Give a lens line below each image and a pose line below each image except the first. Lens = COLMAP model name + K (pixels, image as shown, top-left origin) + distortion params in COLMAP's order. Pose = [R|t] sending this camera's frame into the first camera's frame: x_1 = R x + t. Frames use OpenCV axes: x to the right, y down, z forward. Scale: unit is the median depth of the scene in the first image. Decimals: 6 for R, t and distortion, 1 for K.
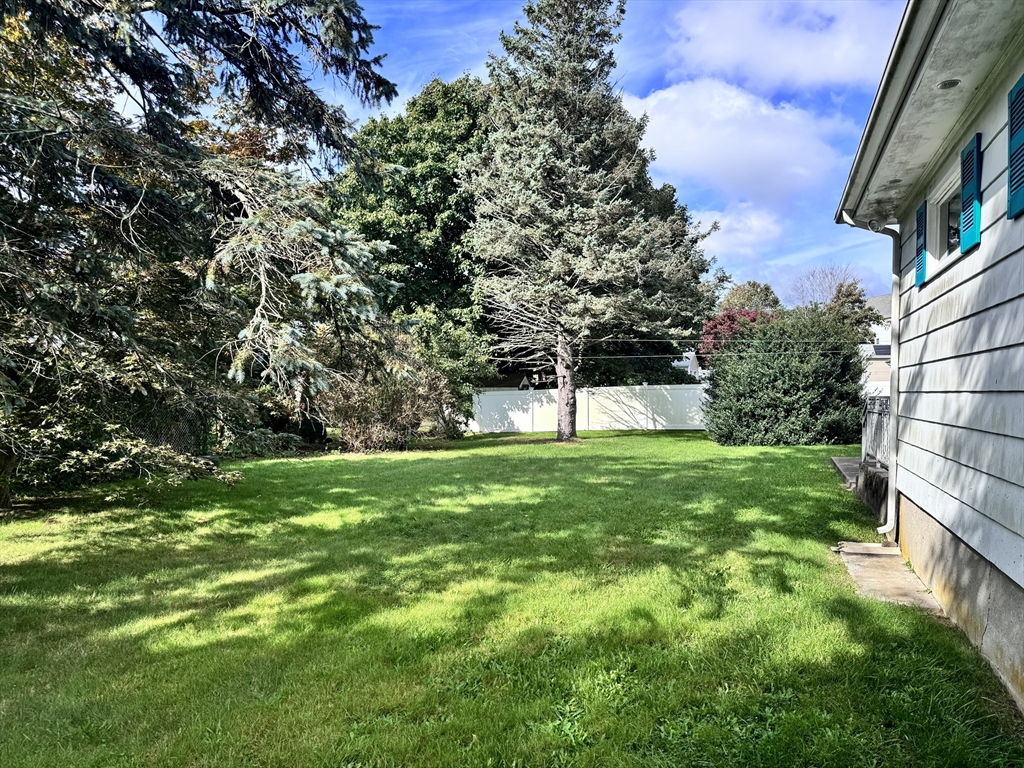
lens RADIAL K [[718.5, 0, 510.1], [0, 718.5, 379.9], [0, 0, 1]] dist [0.040971, -0.059862]
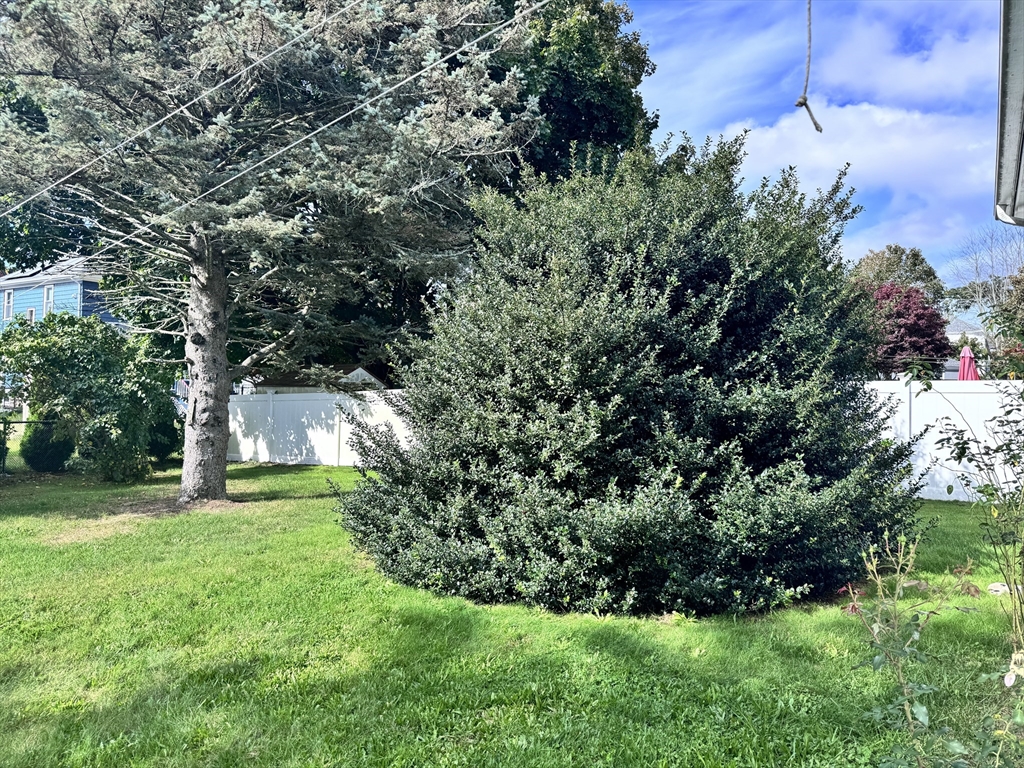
lens RADIAL K [[718.5, 0, 510.1], [0, 718.5, 379.9], [0, 0, 1]] dist [0.040971, -0.059862]
pose [[0.973225, 0.004200, -0.229817, 0.293393], [-0.004876, 0.999985, -0.002371, 0.004075], [0.229804, 0.003428, 0.973231, 0.467107]]
